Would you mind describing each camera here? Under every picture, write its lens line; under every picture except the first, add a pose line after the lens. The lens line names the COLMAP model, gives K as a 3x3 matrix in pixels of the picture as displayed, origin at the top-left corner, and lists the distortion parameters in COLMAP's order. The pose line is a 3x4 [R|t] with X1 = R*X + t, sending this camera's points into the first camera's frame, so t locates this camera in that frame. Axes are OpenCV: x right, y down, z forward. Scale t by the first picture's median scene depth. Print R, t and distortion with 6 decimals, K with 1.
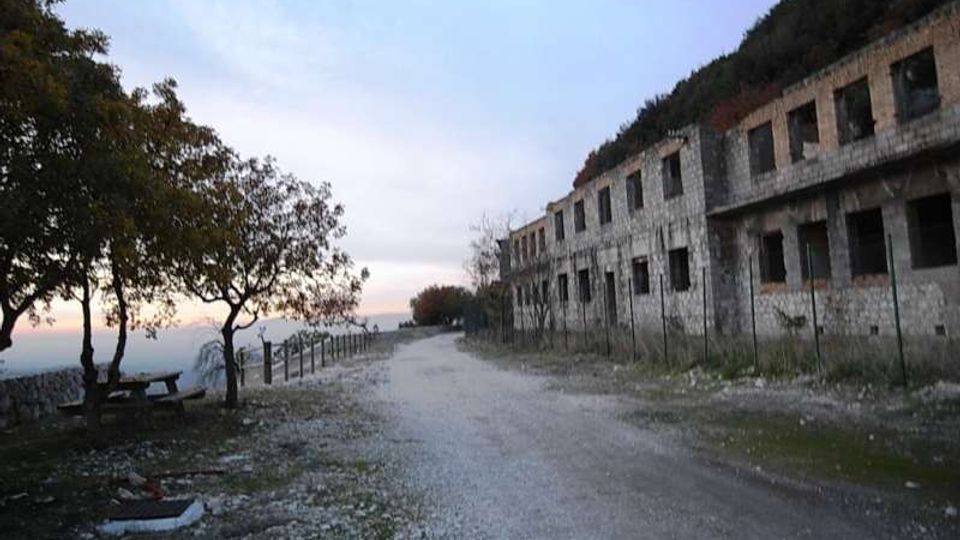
lens RADIAL K [[642.8, 0, 478.0], [0, 642.8, 271.1], [0, 0, 1]] dist [-0.046469, -0.003020]
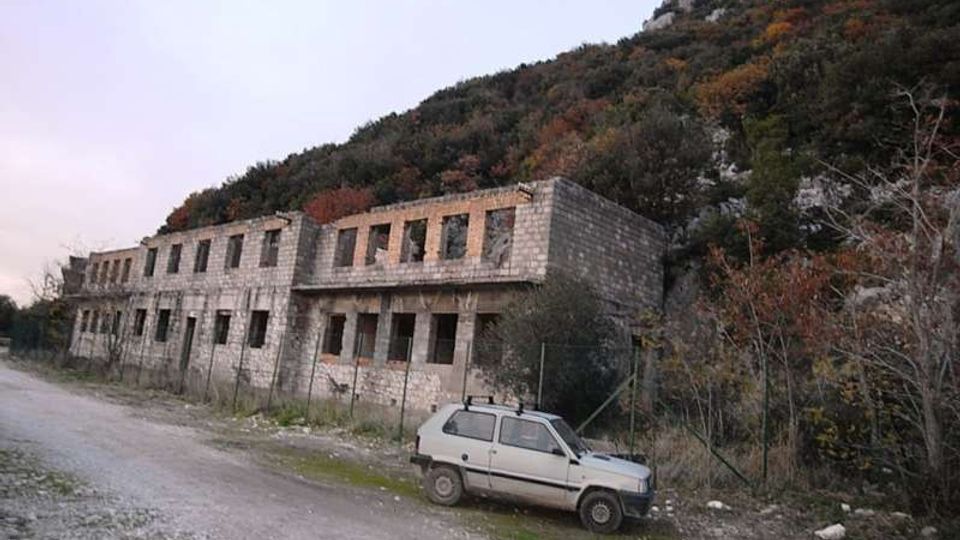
lens RADIAL K [[642.8, 0, 478.0], [0, 642.8, 271.1], [0, 0, 1]] dist [-0.046469, -0.003020]
pose [[0.774038, 0.237350, 0.586966, -0.086673], [-0.187944, 0.971422, -0.144968, -0.012436], [-0.604600, 0.001894, 0.796527, -0.171216]]
